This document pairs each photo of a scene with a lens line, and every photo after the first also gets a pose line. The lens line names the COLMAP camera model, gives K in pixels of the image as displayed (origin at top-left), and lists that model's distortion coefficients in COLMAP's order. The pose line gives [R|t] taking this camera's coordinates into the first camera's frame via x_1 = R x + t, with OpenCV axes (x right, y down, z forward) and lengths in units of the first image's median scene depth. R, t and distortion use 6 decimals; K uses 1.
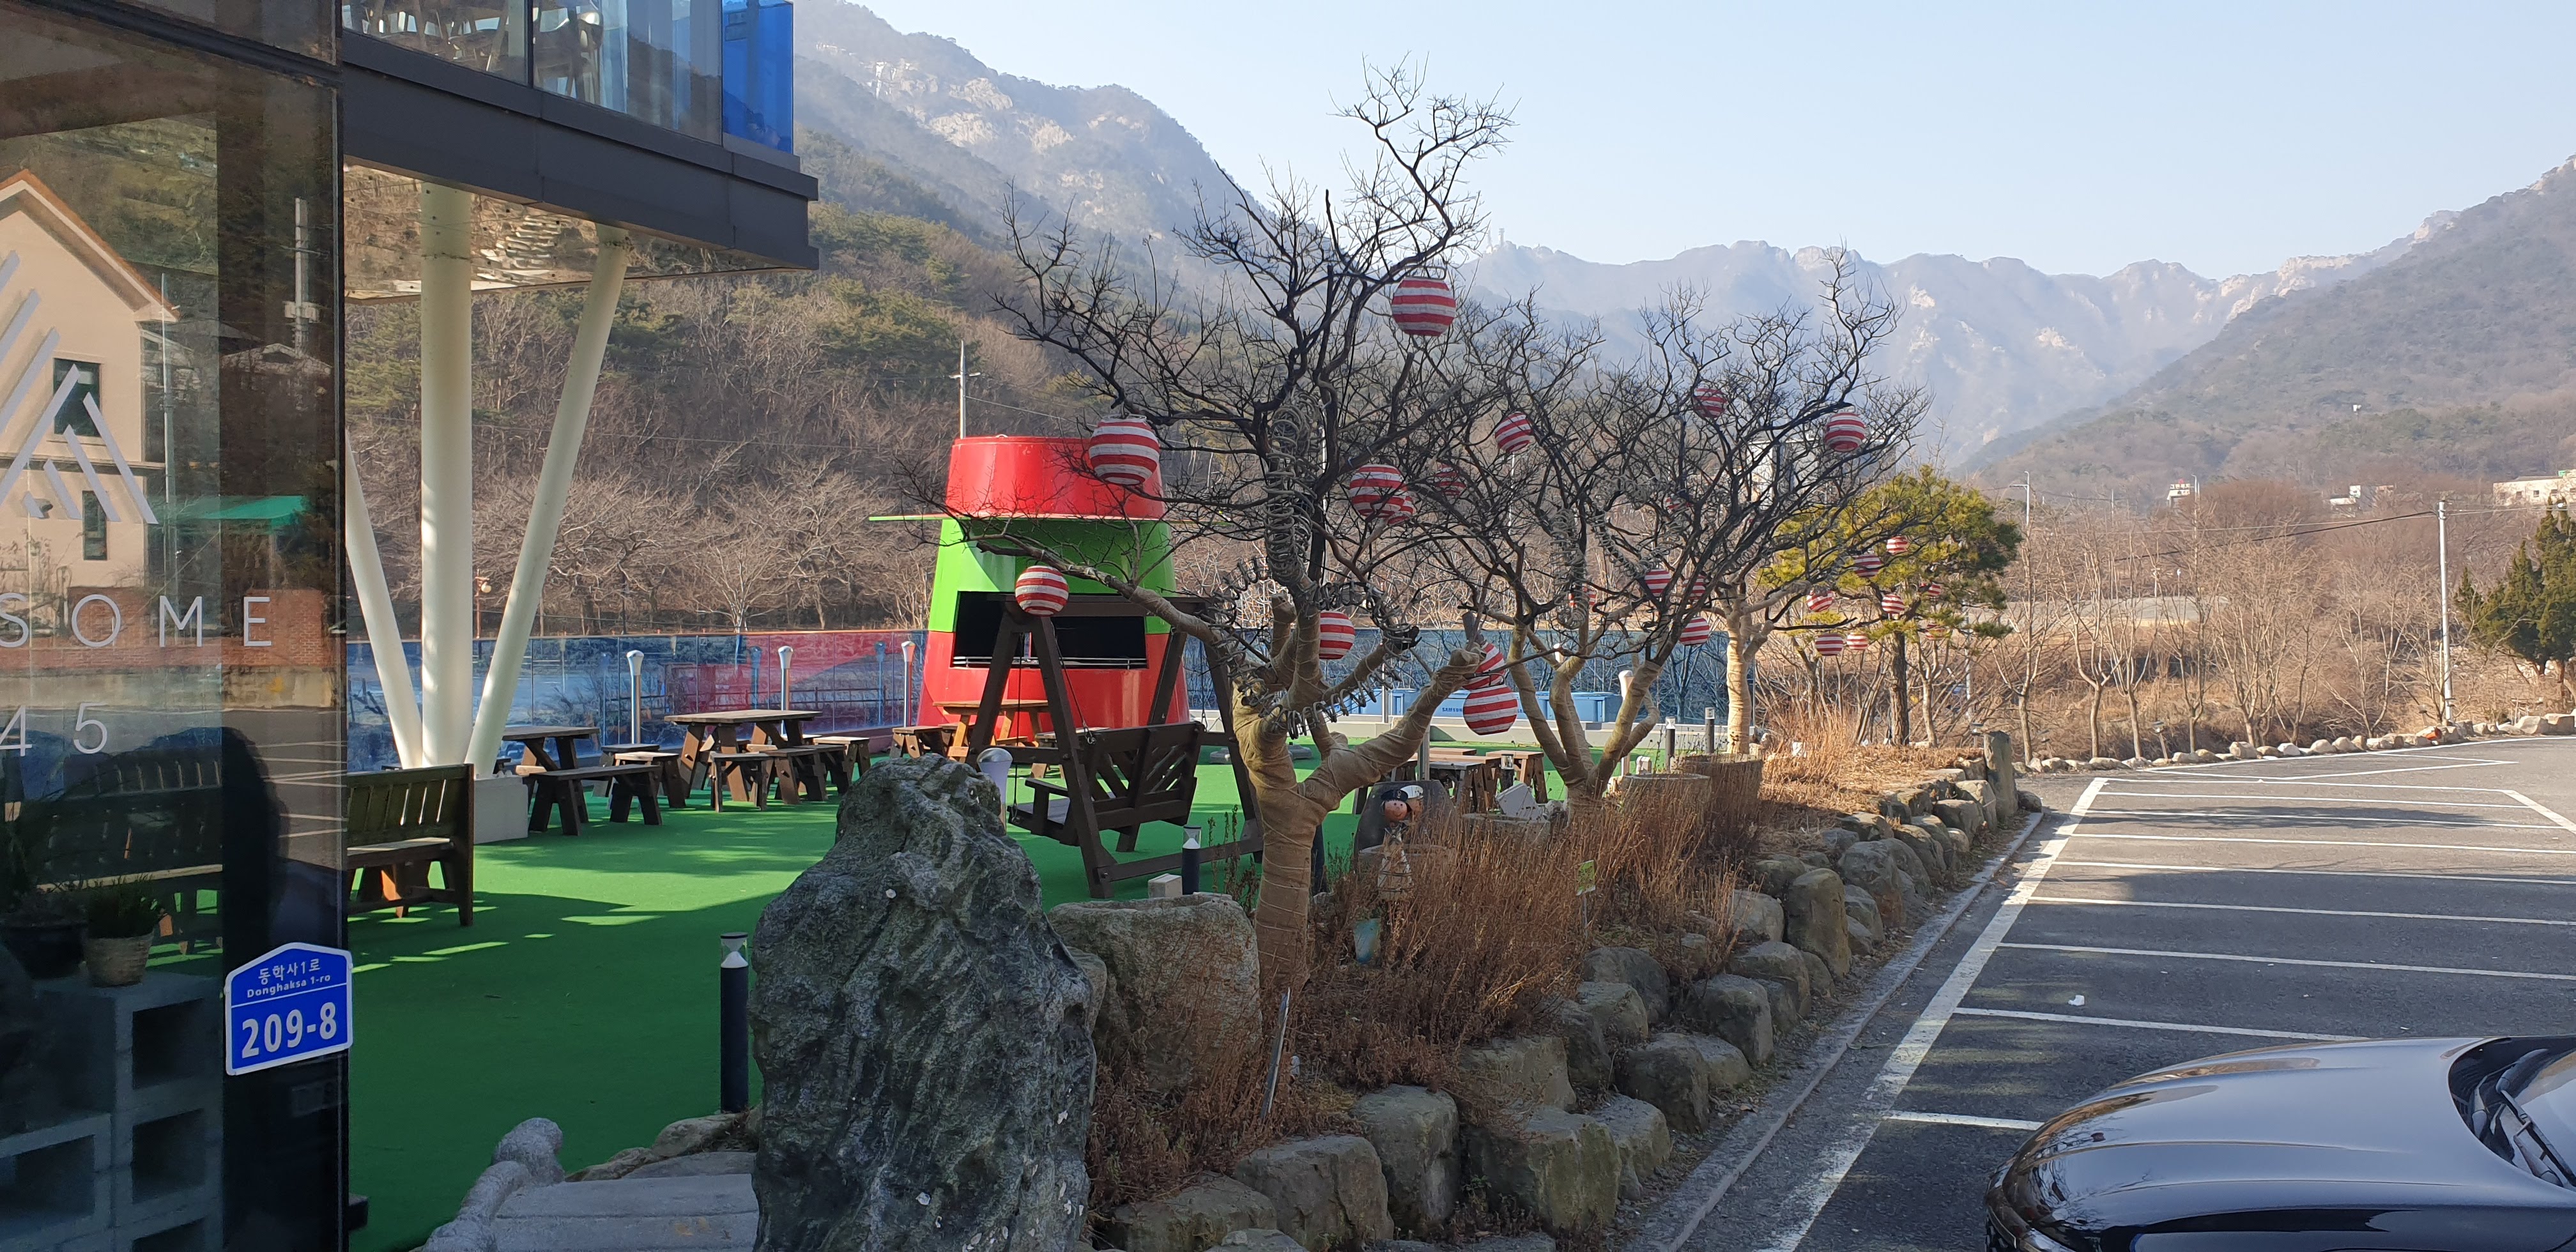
lens RADIAL K [[2027.6, 0, 1326.4], [0, 2027.6, 631.0], [0, 0, 1]] dist [0.030098, 0.003059]
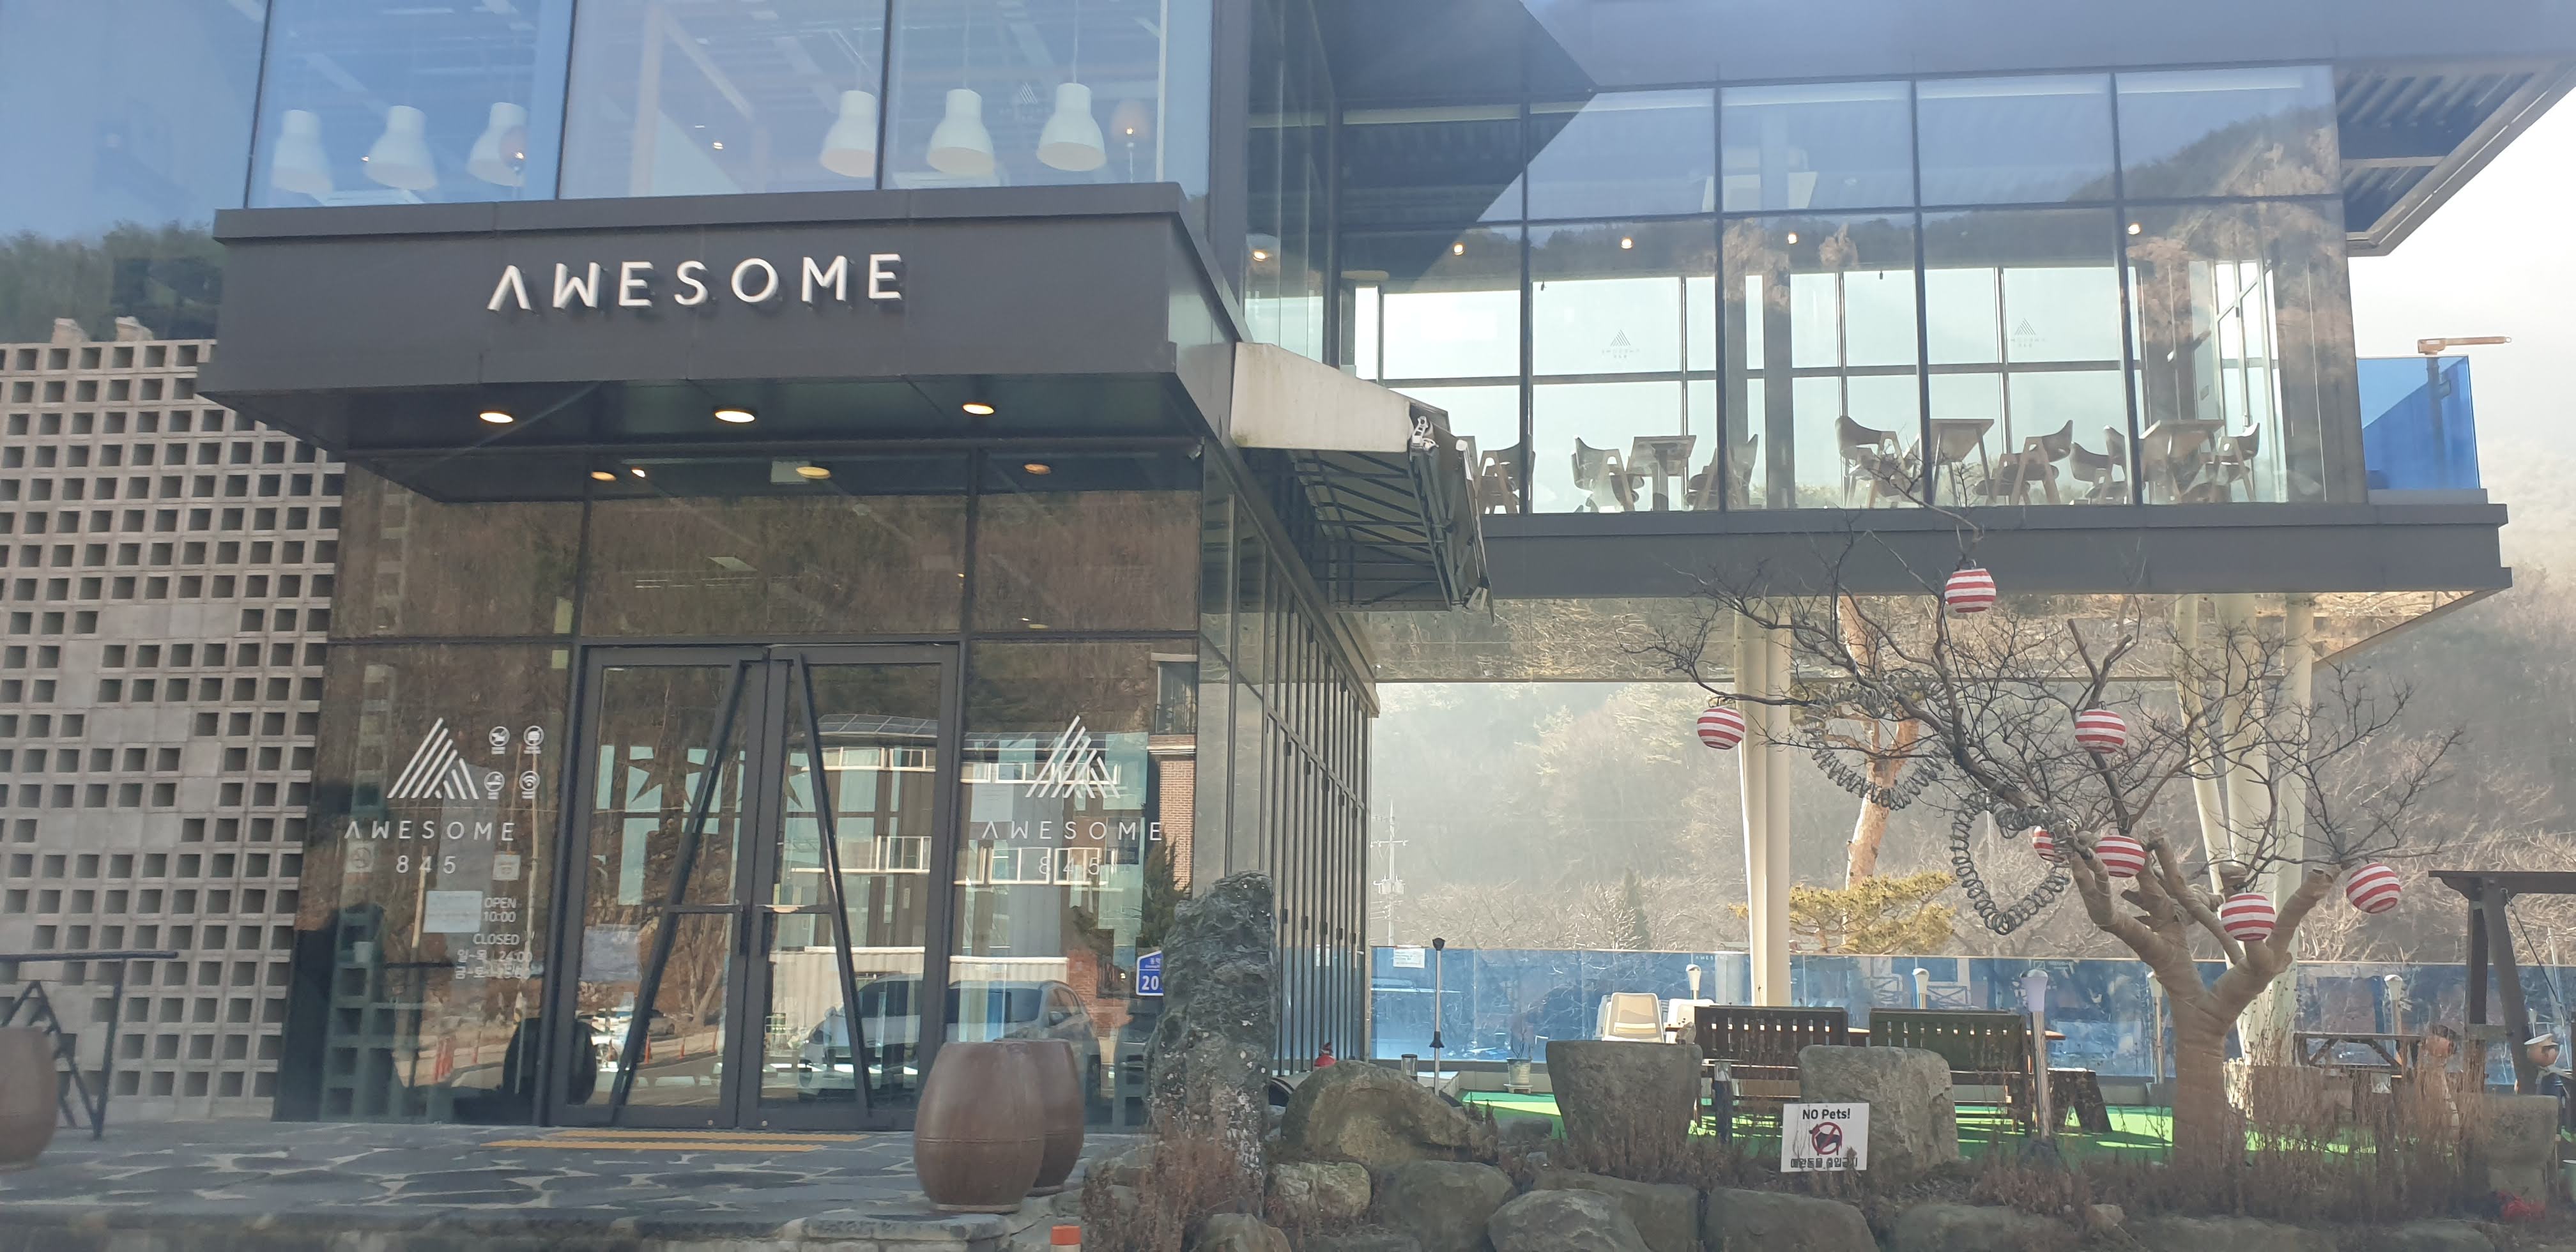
lens RADIAL K [[2027.6, 0, 1293.4], [0, 2027.6, 624.9], [0, 0, 1]] dist [0.030098, 0.003059]
pose [[0.279055, -0.177524, -0.943723, 0.581665], [-0.027425, 0.980889, -0.192624, 0.065058], [0.959884, 0.079634, 0.268853, 0.108447]]
